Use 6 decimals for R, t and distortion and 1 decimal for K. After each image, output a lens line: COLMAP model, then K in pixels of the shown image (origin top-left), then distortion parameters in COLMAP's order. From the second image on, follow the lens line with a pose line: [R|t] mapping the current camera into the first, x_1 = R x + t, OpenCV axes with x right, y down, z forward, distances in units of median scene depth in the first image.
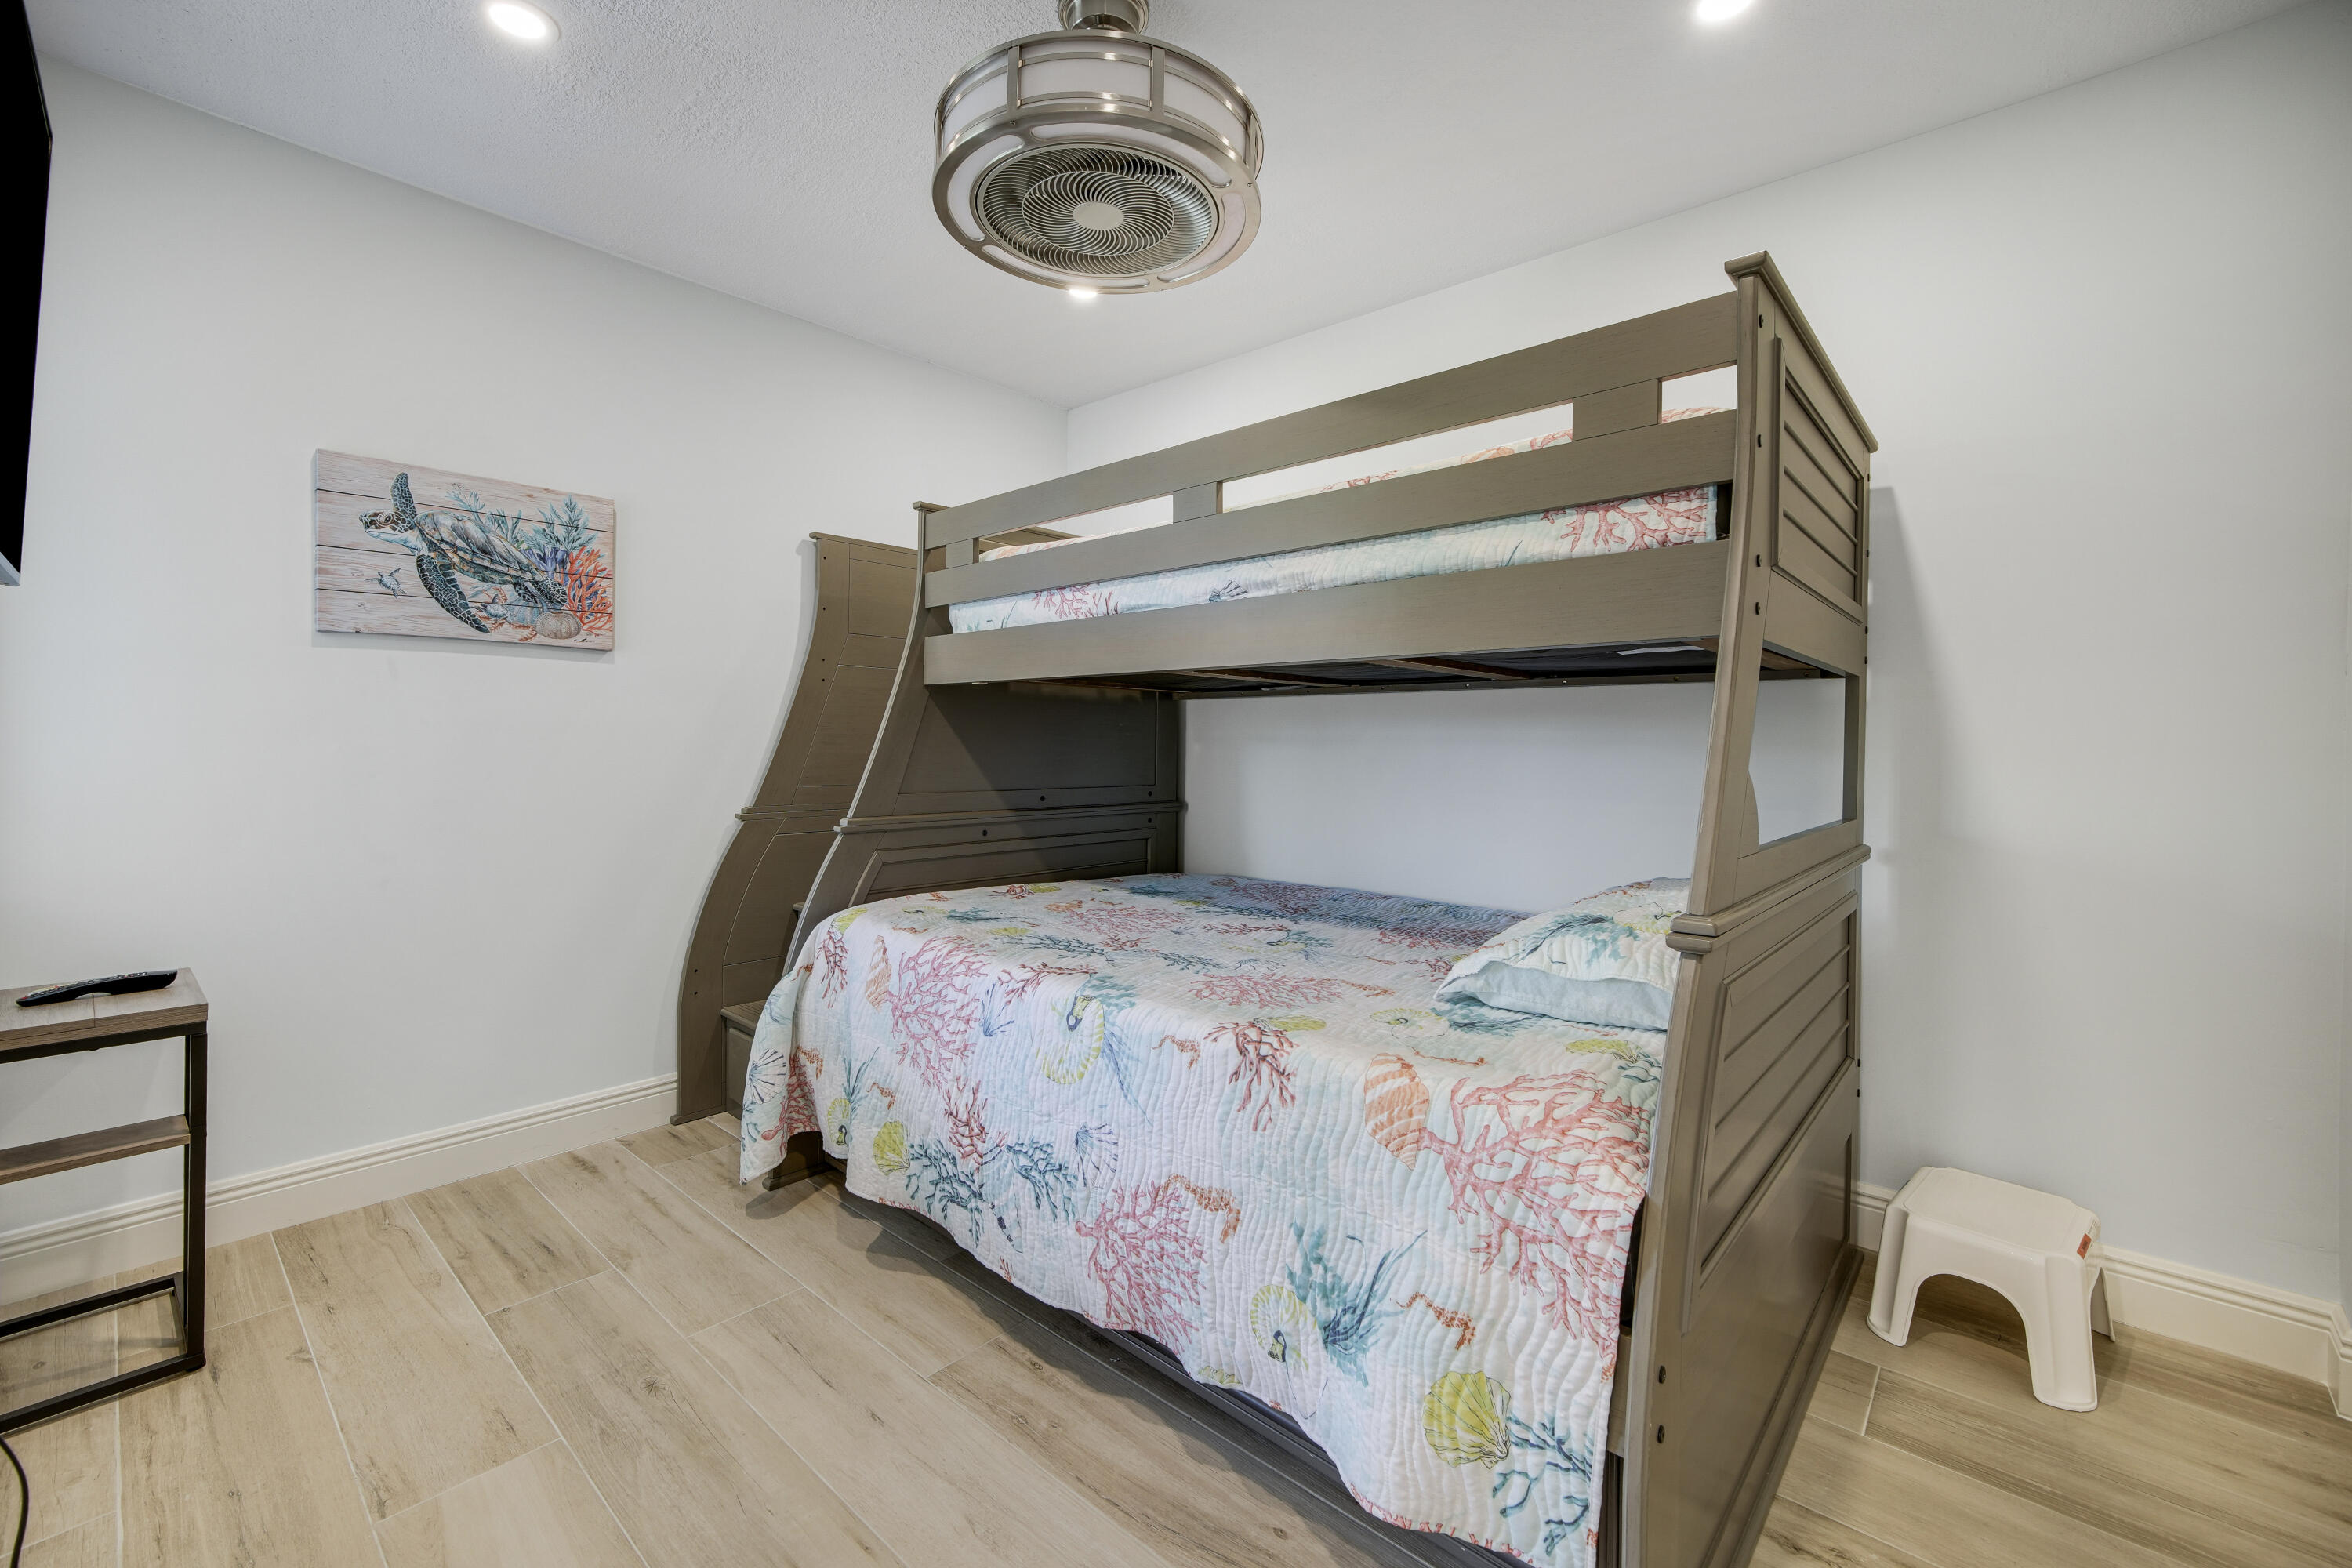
lens RADIAL K [[970.6, 0, 1194.2], [0, 970.6, 763.2], [0, 0, 1]] dist [-0.003835, 0.001061]
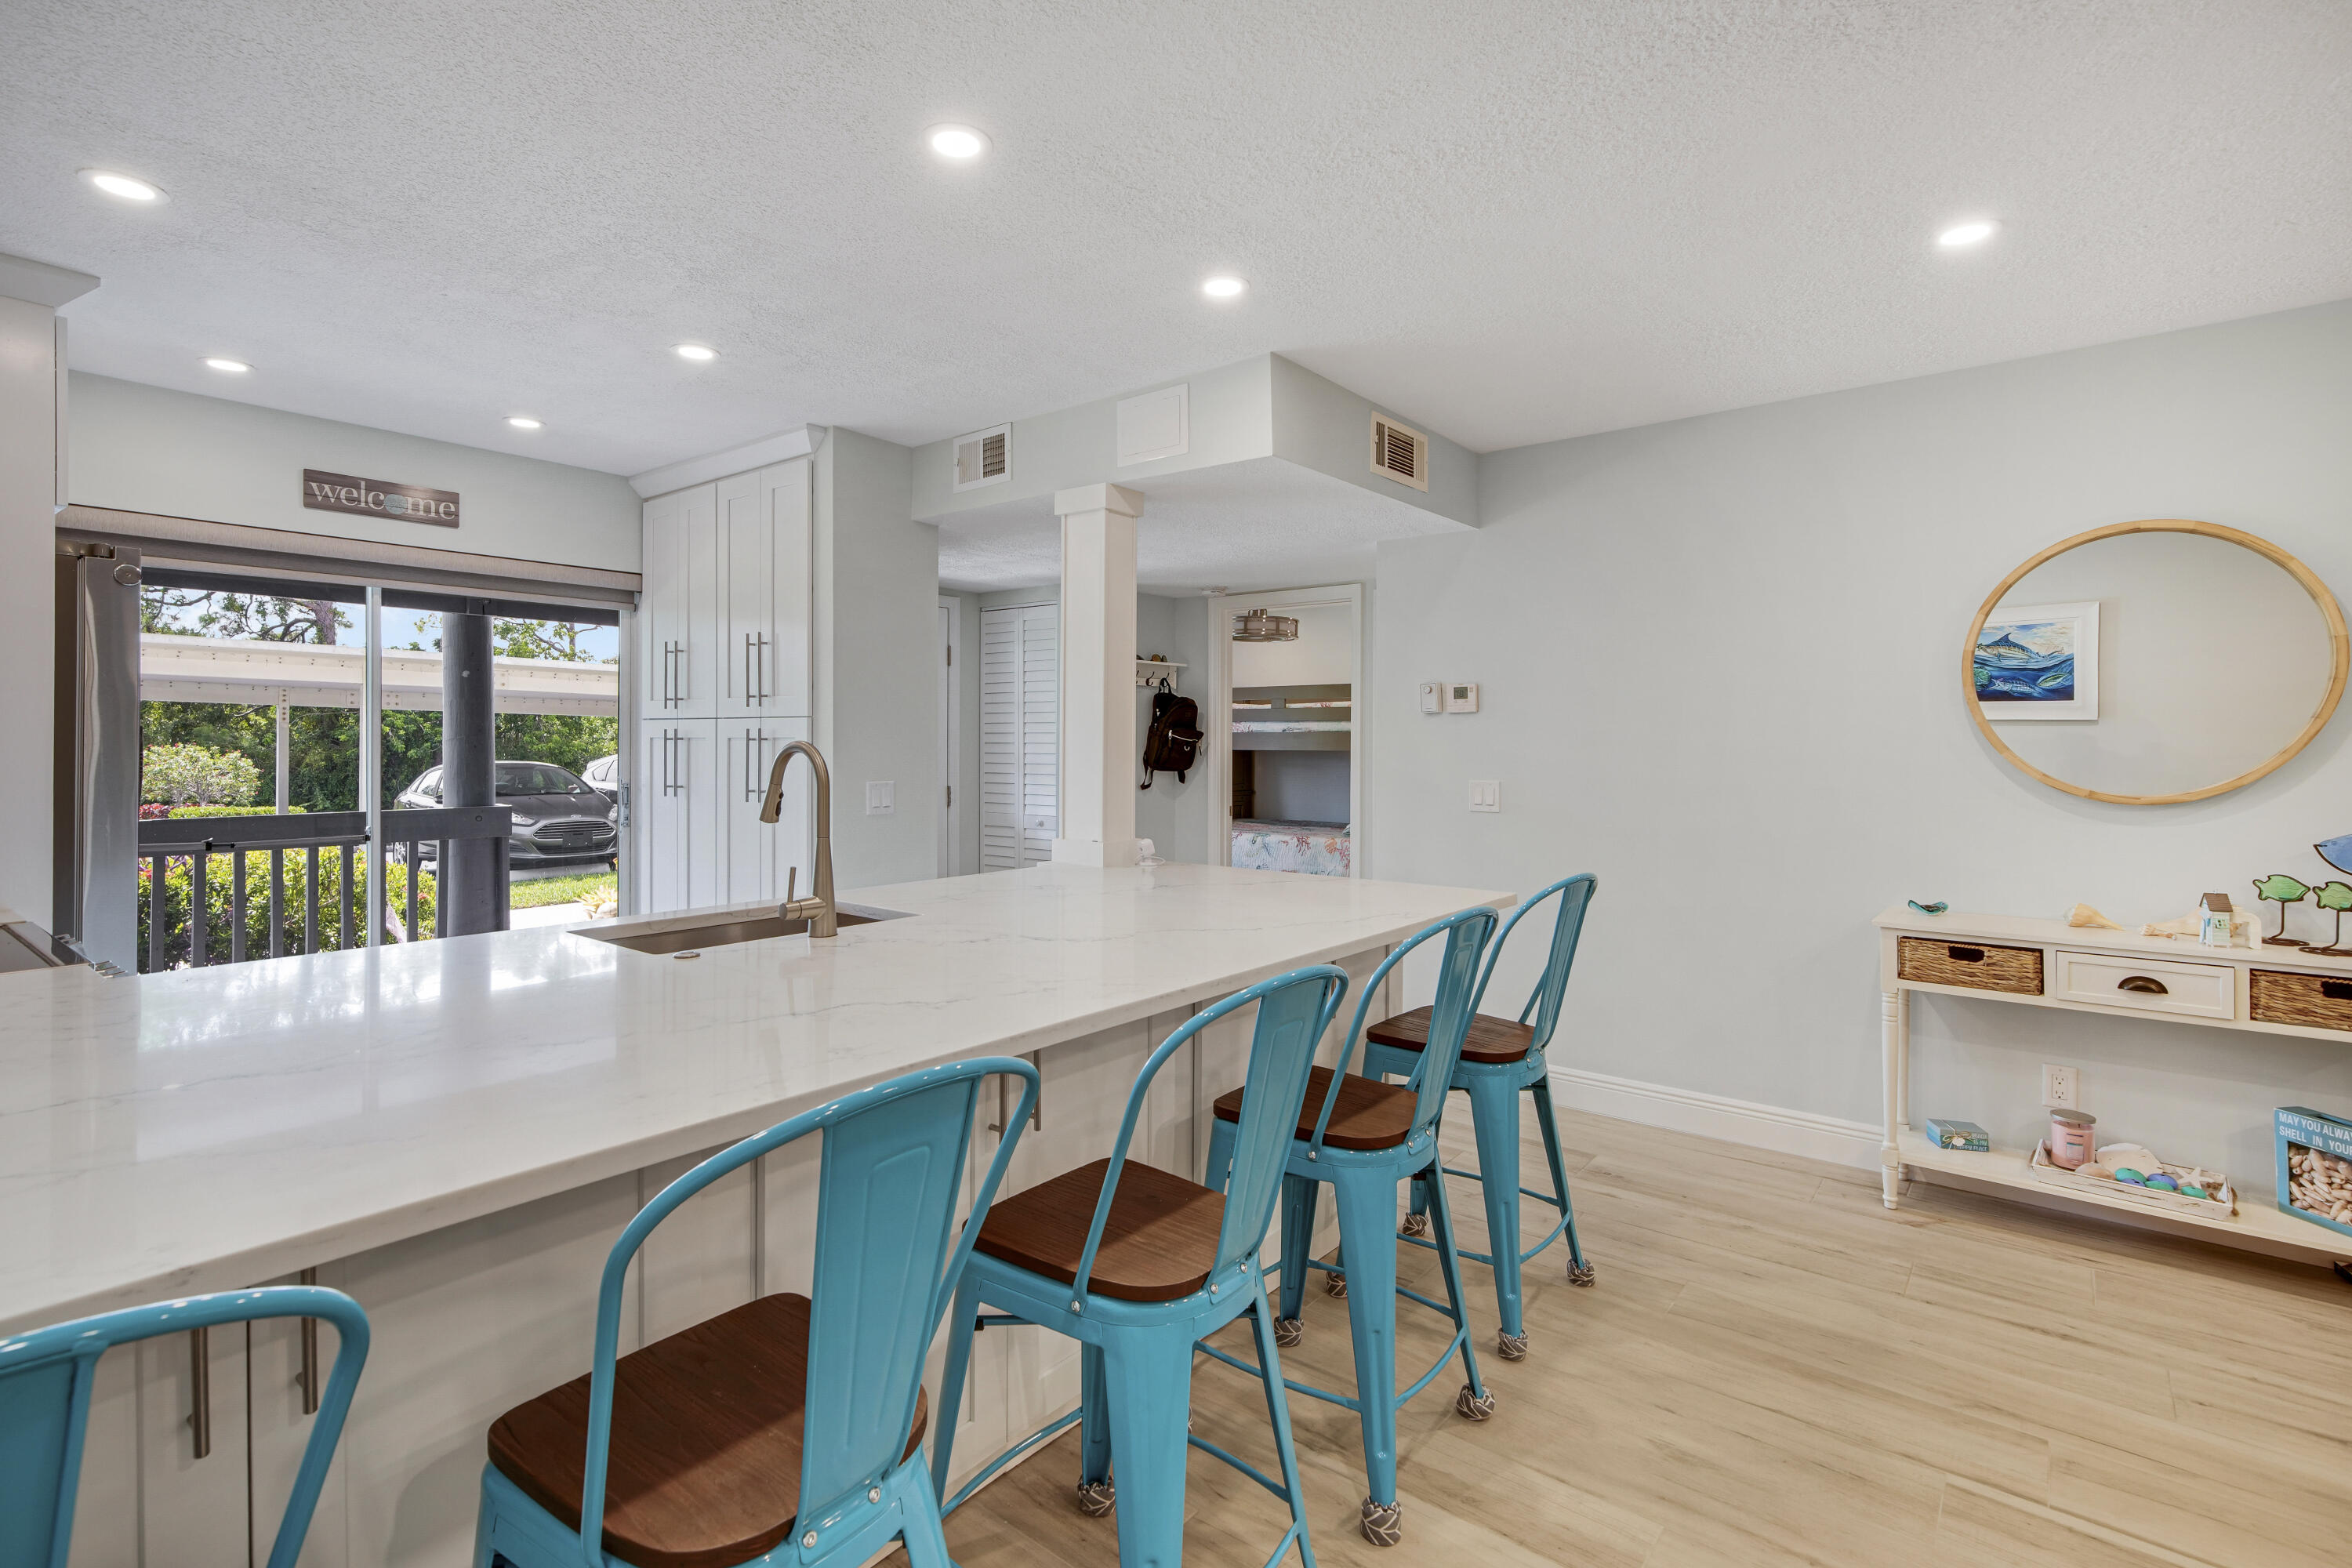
lens RADIAL K [[1098.8, 0, 1172.7], [0, 1098.8, 747.2], [0, 0, 1]] dist [0.008541, 0.001831]
pose [[0.999308, -0.010176, 0.035785, -0.588962], [0.010624, 0.999867, -0.012354, -0.066717], [-0.035655, 0.012725, 0.999283, -3.365047]]
